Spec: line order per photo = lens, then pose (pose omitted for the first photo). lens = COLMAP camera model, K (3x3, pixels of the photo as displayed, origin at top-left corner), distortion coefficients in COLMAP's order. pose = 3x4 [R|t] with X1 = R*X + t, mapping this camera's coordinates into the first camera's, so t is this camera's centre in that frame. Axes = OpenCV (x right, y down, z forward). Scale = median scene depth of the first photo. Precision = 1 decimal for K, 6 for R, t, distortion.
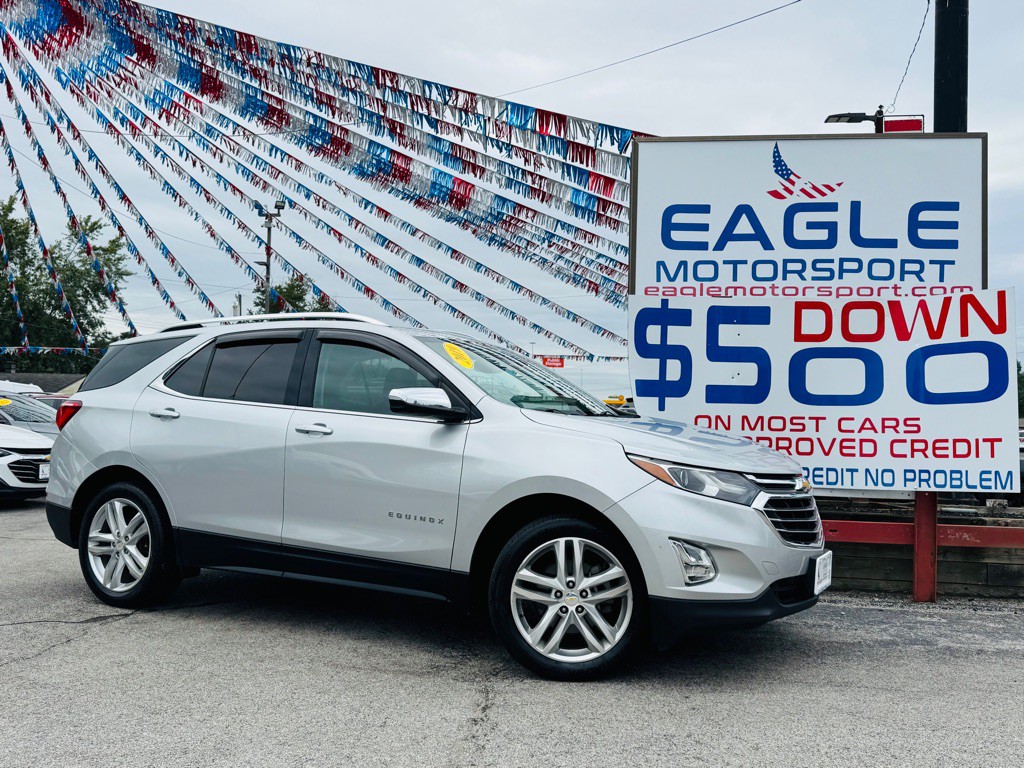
lens RADIAL K [[958.7, 0, 505.9], [0, 958.7, 378.6], [0, 0, 1]] dist [0.036956, 0.000000]
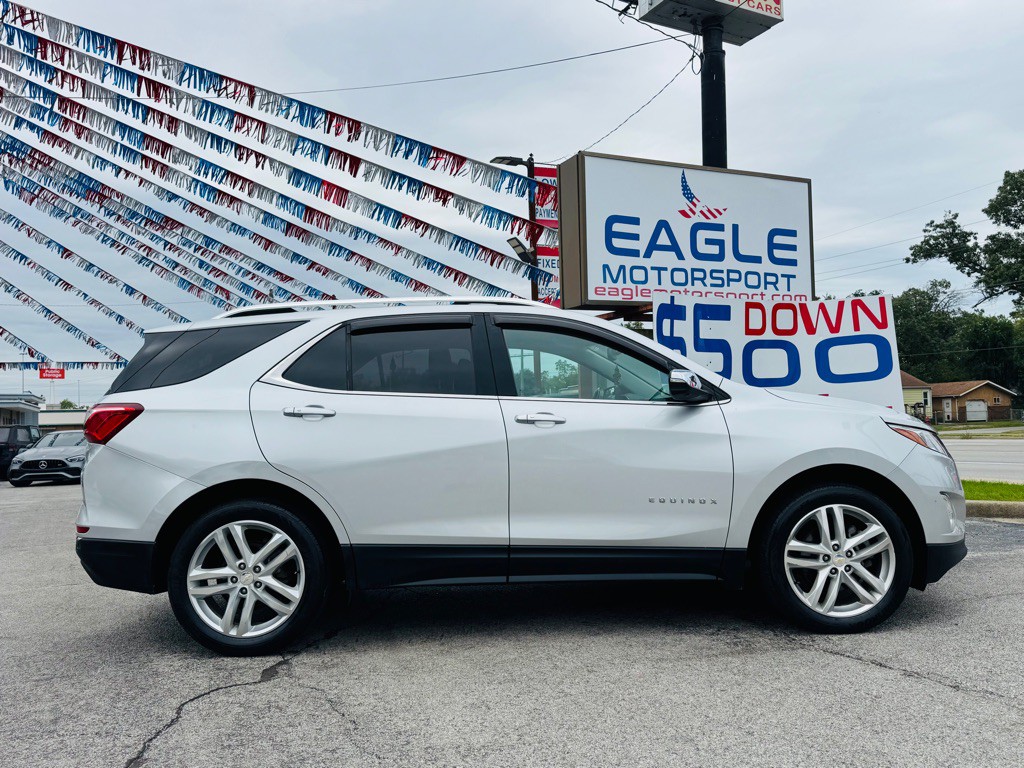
lens RADIAL K [[836.5, 0, 509.8], [0, 836.5, 381.3], [0, 0, 1]] dist [0.095992, -0.132447]
pose [[0.850401, -0.020204, 0.525747, -0.519375], [0.021839, 0.999757, 0.003096, 0.010338], [-0.525681, 0.008849, 0.850636, 0.255943]]
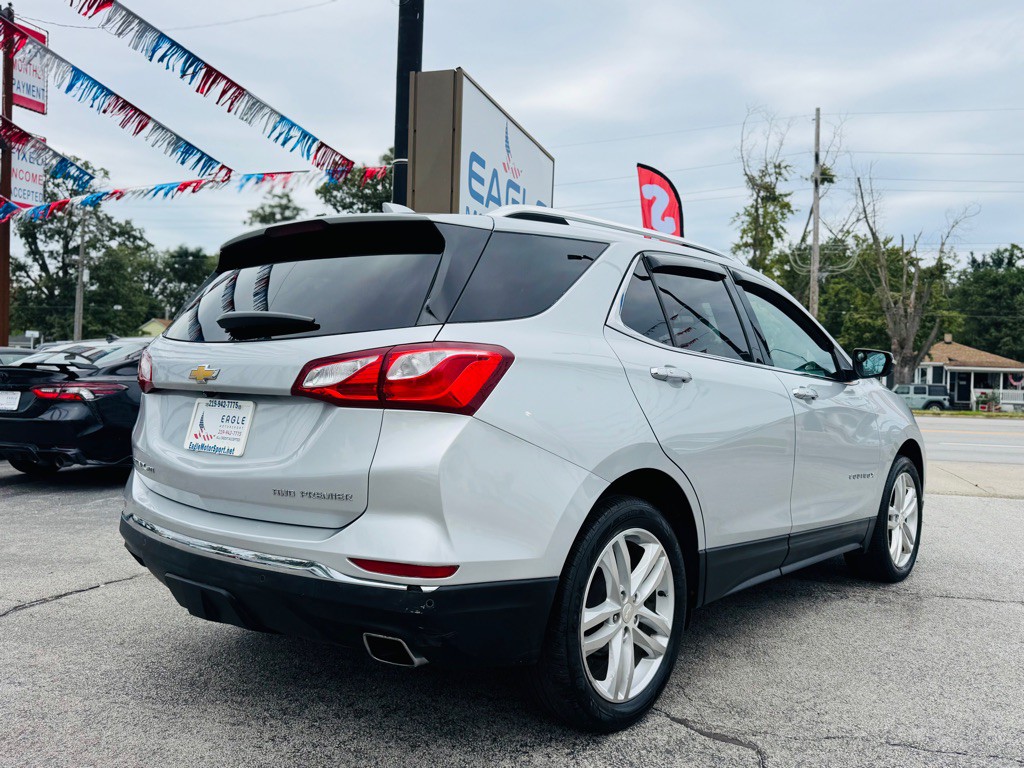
lens RADIAL K [[836.5, 0, 518.4], [0, 836.5, 379.4], [0, 0, 1]] dist [0.095992, -0.132447]
pose [[0.197029, -0.022464, 0.980140, -0.787137], [-0.069361, 0.996913, 0.036791, 0.023739], [-0.977941, -0.075233, 0.194863, 0.875085]]
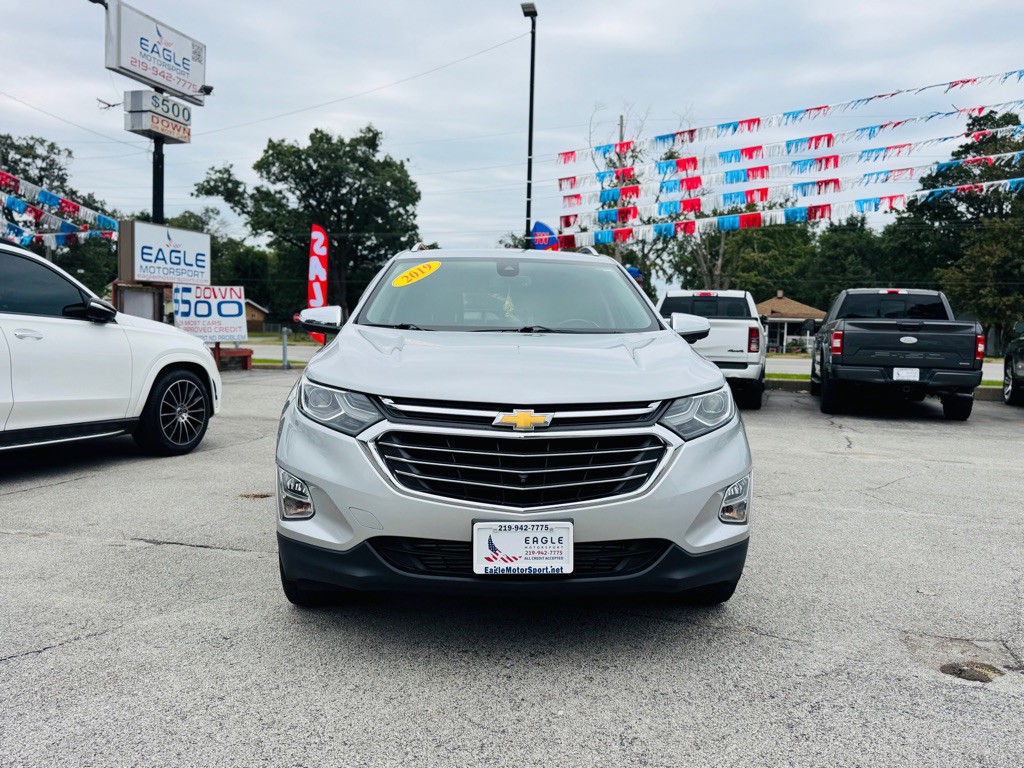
lens RADIAL K [[836.5, 0, 510.1], [0, 836.5, 382.3], [0, 0, 1]] dist [0.095992, -0.132447]
pose [[0.193864, -0.082610, 0.977544, -2.422829], [-0.064588, 0.993212, 0.096743, -0.105219], [-0.978900, -0.081892, 0.187212, -0.656511]]
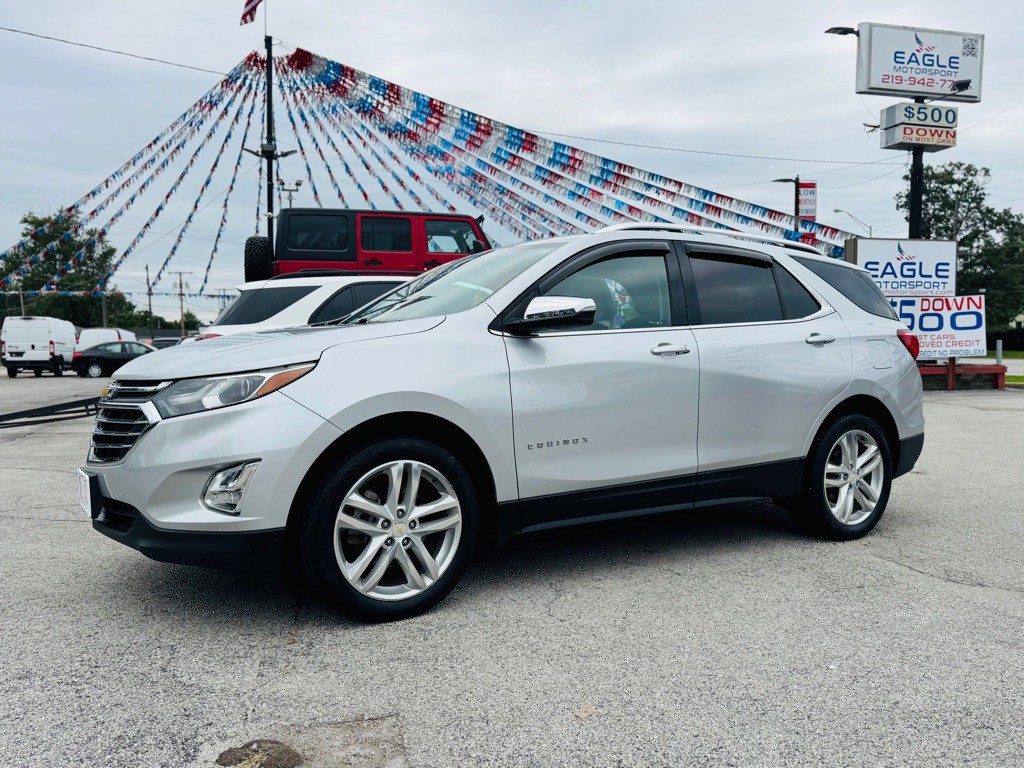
lens RADIAL K [[836.5, 0, 519.9], [0, 836.5, 389.6], [0, 0, 1]] dist [0.095992, -0.132447]
pose [[0.937428, -0.046075, 0.345118, -1.935220], [0.008070, 0.993815, 0.110758, -0.103598], [-0.348087, -0.101043, 0.932001, -1.183702]]
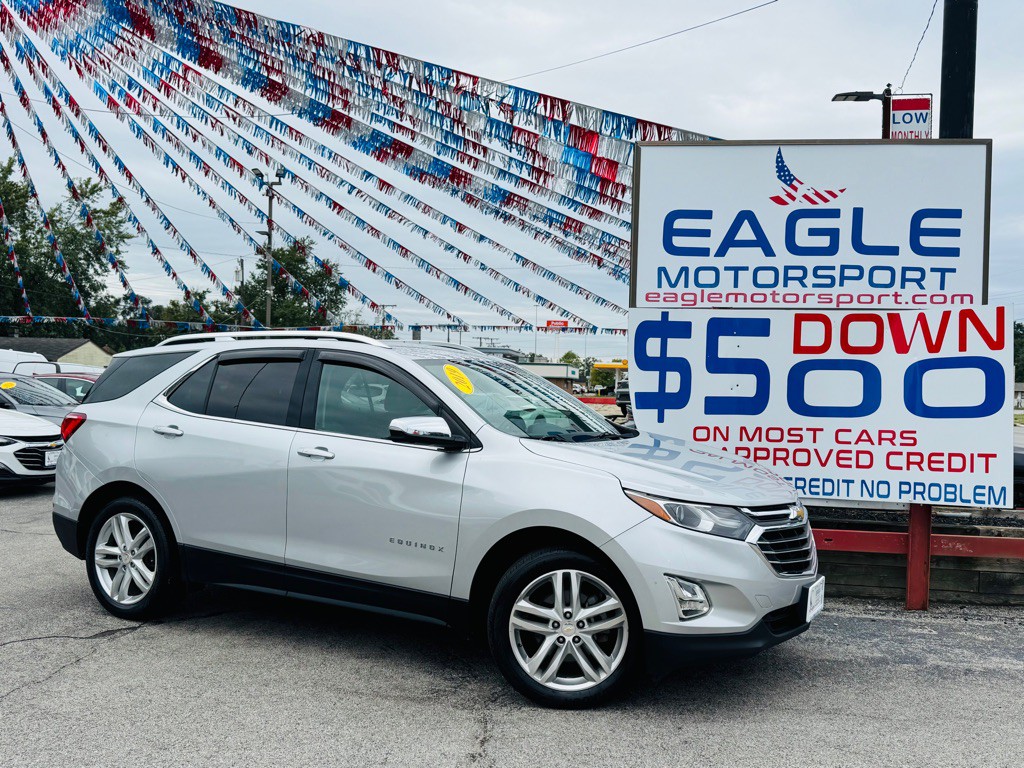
lens RADIAL K [[959.4, 0, 508.2], [0, 959.4, 388.6], [0, 0, 1]] dist [0.033771, 0.000000]
pose [[0.999996, 0.002426, -0.001371, 0.003294], [-0.002353, 0.998699, 0.050941, -0.053154], [0.001493, -0.050937, 0.998701, -0.006220]]
